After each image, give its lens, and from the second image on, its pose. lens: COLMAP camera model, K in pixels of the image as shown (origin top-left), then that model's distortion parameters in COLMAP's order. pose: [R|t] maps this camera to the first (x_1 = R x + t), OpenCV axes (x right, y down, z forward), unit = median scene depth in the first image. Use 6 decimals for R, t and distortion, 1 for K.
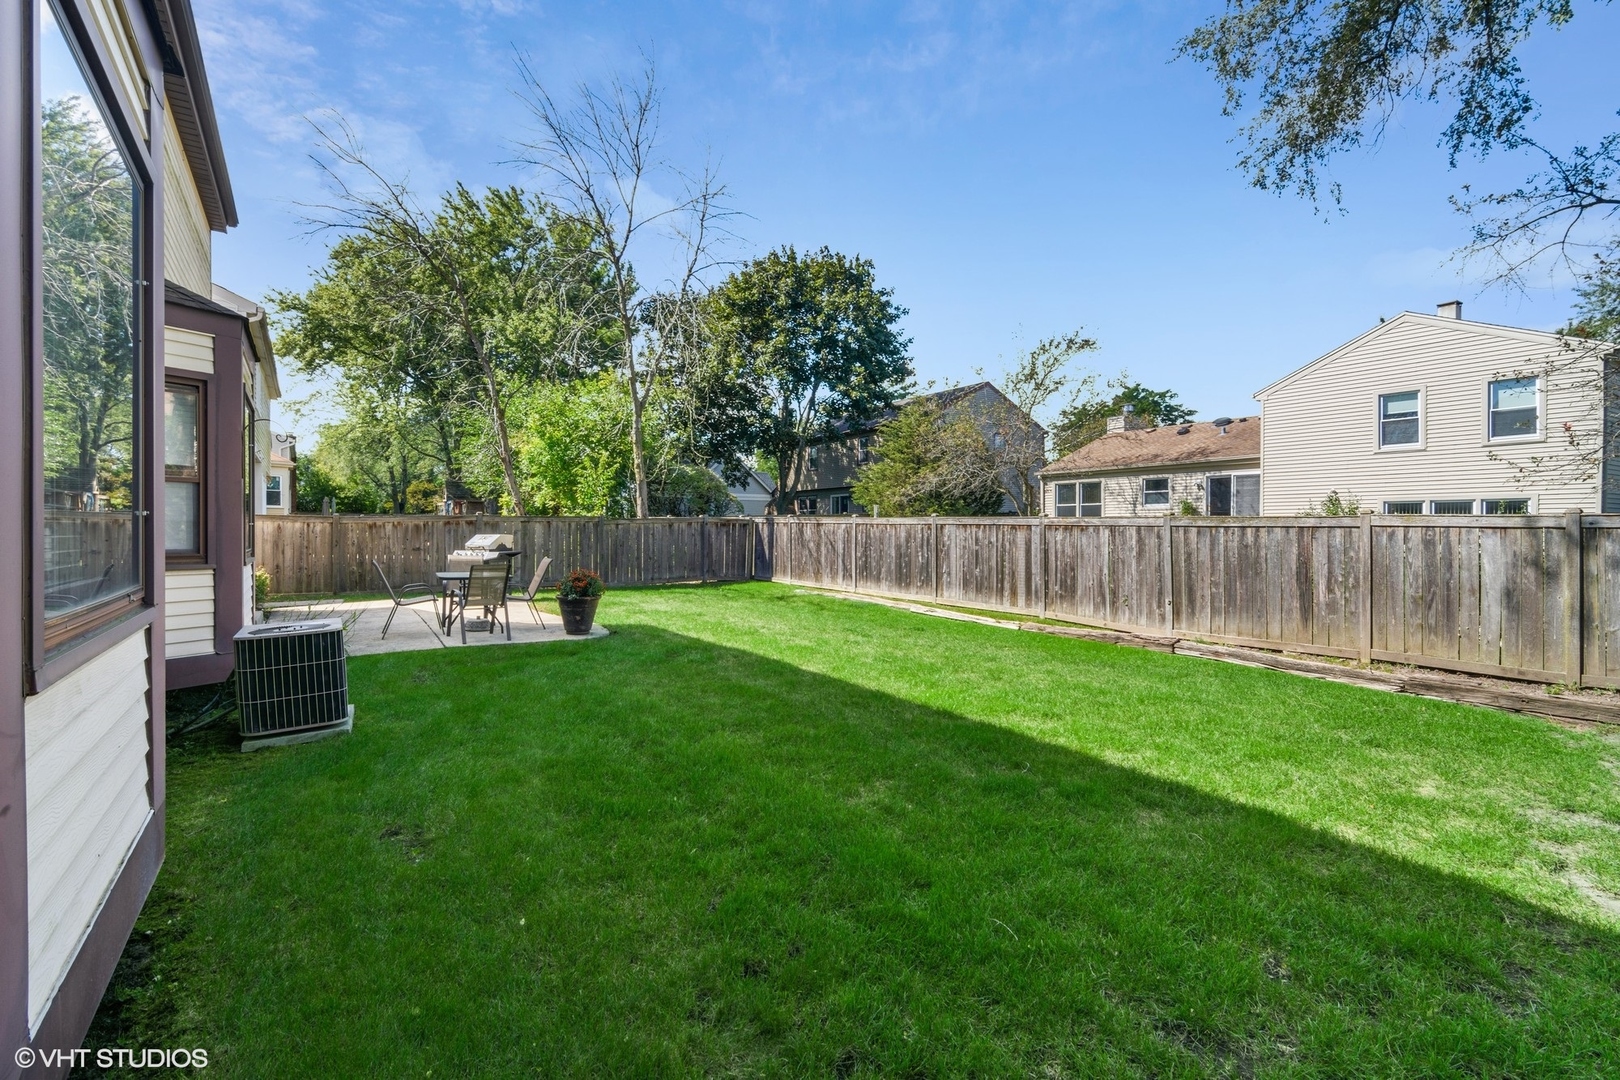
lens RADIAL K [[781.5, 0, 810.8], [0, 781.5, 533.6], [0, 0, 1]] dist [0.001662, 0.000086]
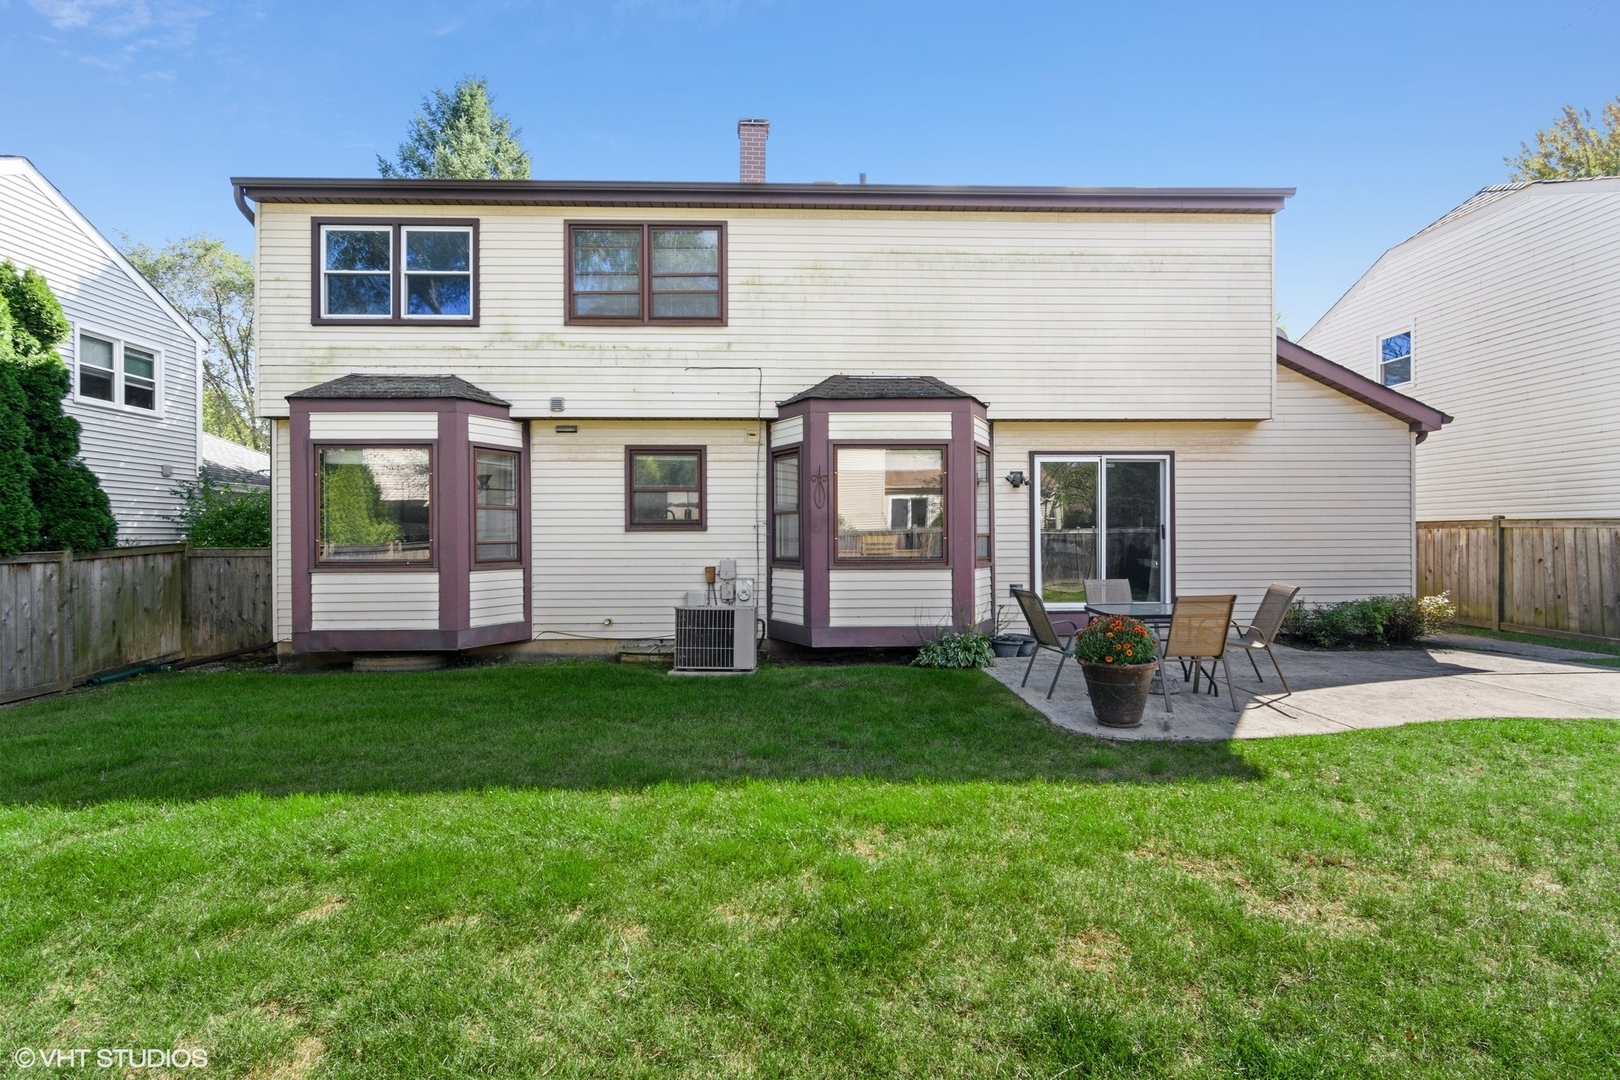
lens RADIAL K [[781.5, 0, 810.8], [0, 781.5, 533.6], [0, 0, 1]] dist [0.001662, 0.000086]
pose [[-0.520175, 0.000448, -0.854060, 0.124427], [-0.000701, 0.999999, 0.000952, -0.006124], [0.854060, 0.001094, -0.520174, 0.421125]]
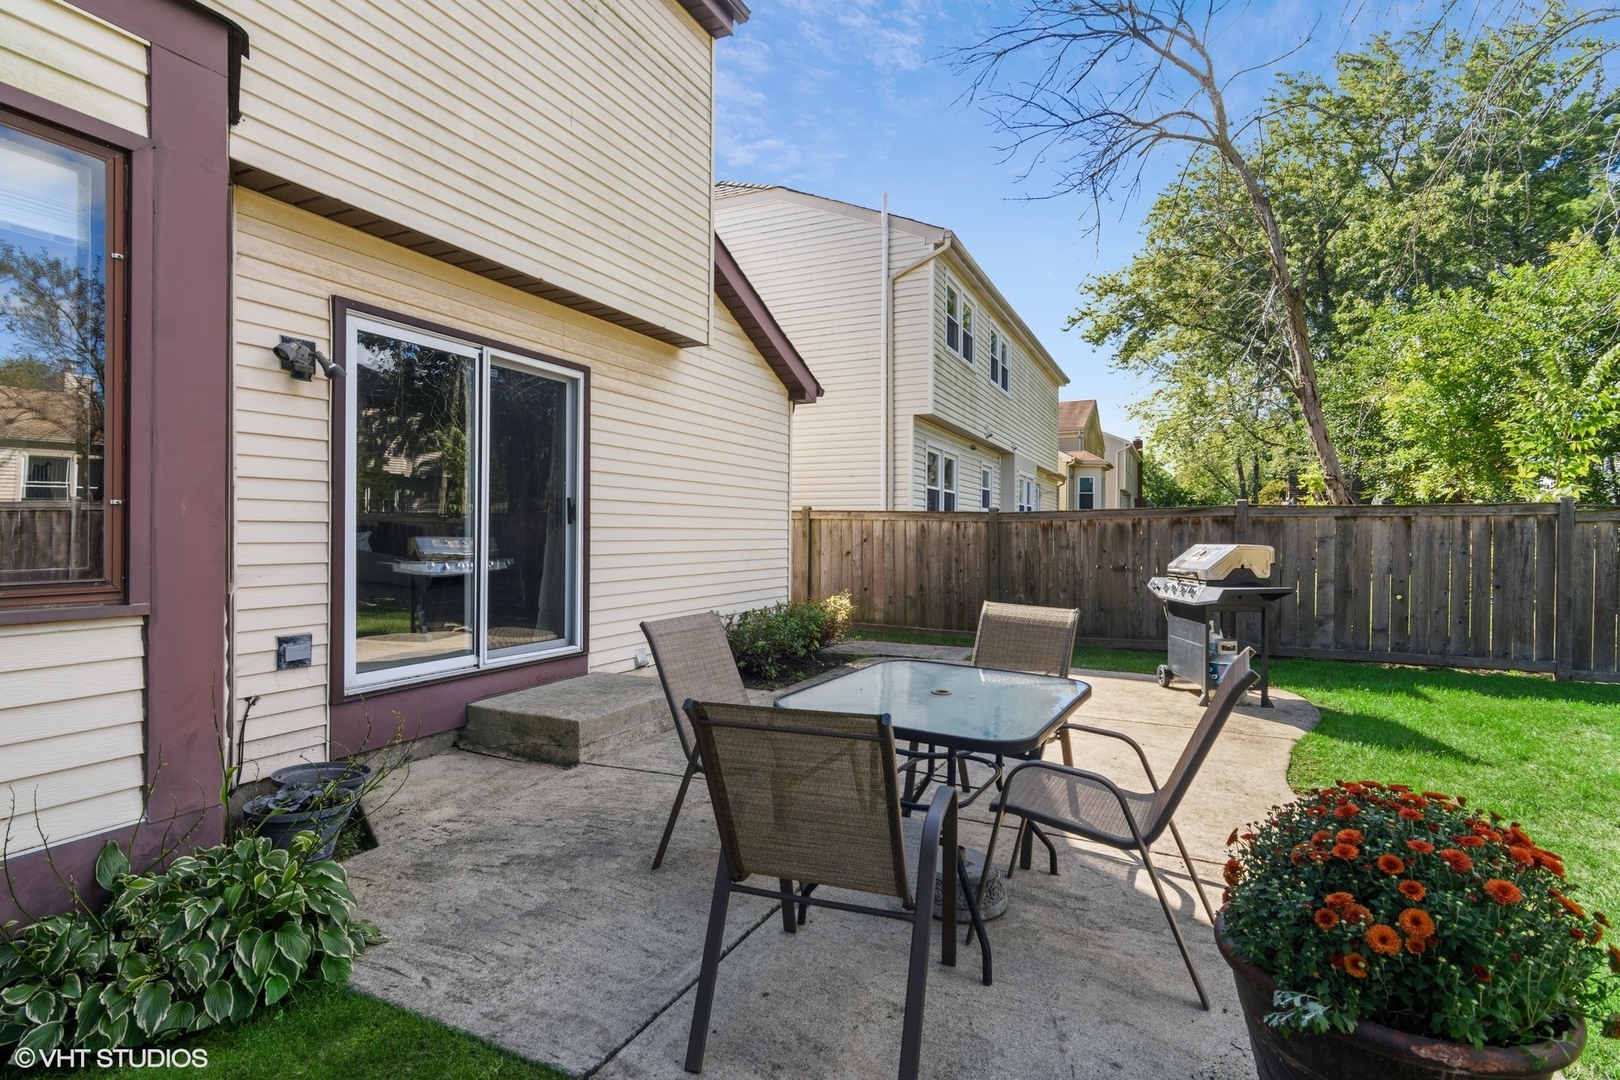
lens RADIAL K [[781.5, 0, 810.8], [0, 781.5, 533.6], [0, 0, 1]] dist [0.001662, 0.000086]
pose [[0.516873, 0.002375, -0.856059, -0.084251], [-0.011020, 0.999932, -0.003880, -0.000339], [0.855991, 0.011439, 0.516864, 0.312946]]
